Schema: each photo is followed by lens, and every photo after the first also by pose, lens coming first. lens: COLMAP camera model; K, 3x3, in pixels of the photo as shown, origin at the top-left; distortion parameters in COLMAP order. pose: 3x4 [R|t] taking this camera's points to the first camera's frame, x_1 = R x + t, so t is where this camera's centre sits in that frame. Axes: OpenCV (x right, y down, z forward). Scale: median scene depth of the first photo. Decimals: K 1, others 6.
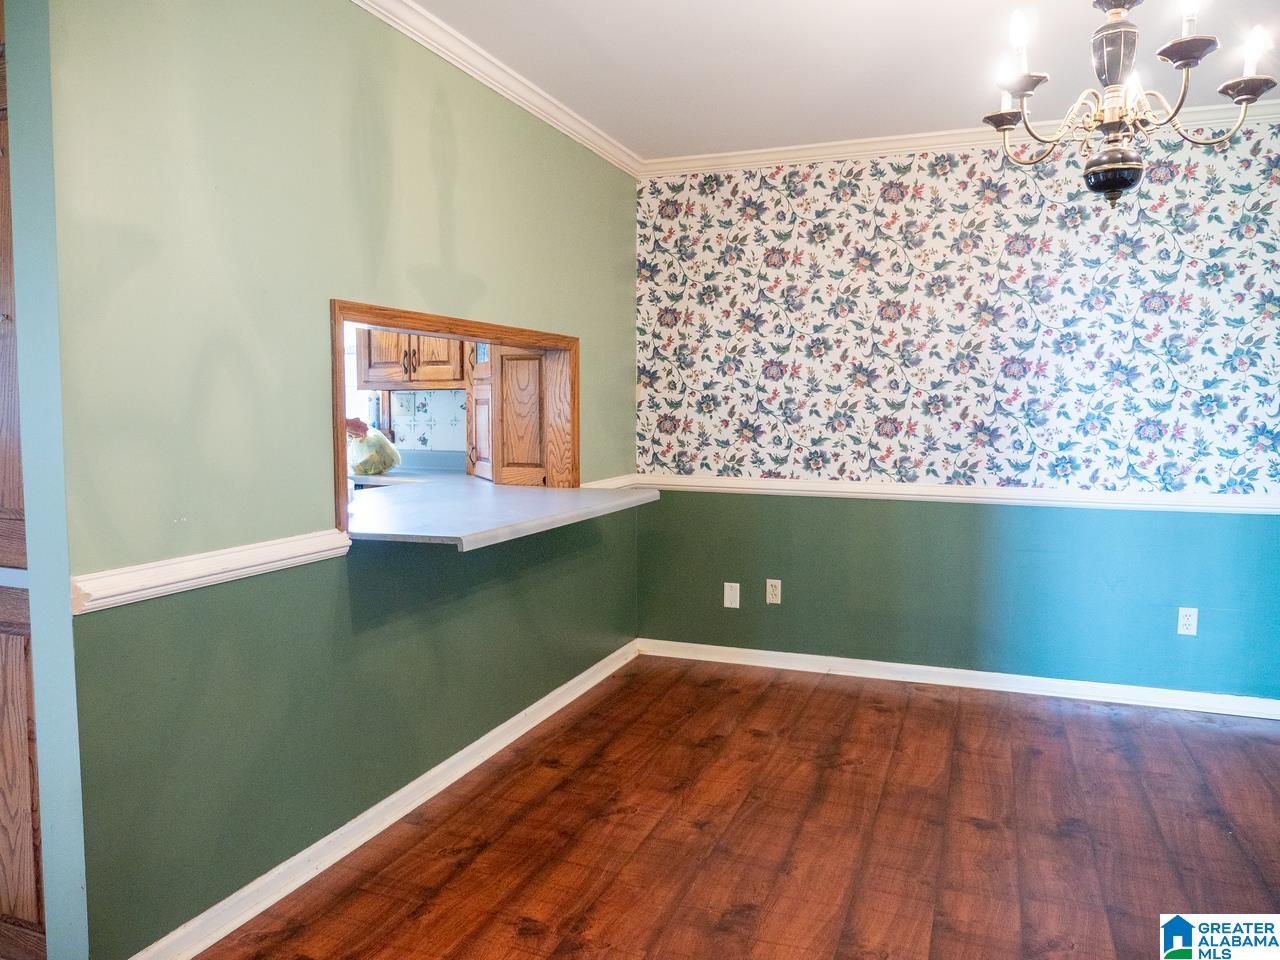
lens RADIAL K [[921.6, 0, 636.7], [0, 921.6, 477.3], [0, 0, 1]] dist [-0.028093, 0.013471]
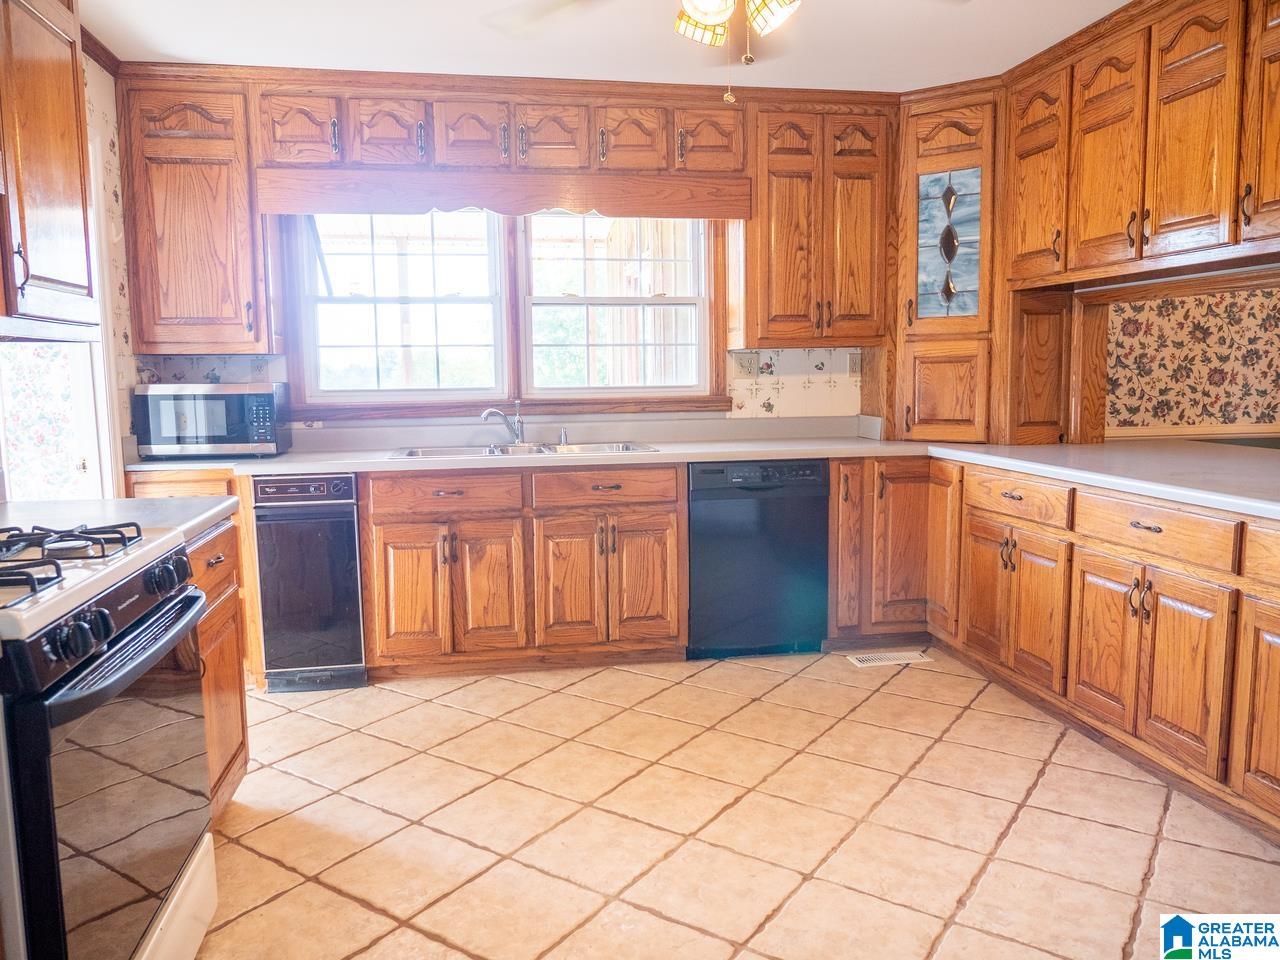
lens RADIAL K [[921.6, 0, 636.7], [0, 921.6, 477.3], [0, 0, 1]] dist [-0.028093, 0.013471]
pose [[0.851828, -0.078335, 0.517931, -0.942744], [0.058710, 0.996802, 0.054203, -0.032978], [-0.520521, -0.015764, 0.853704, 0.379973]]
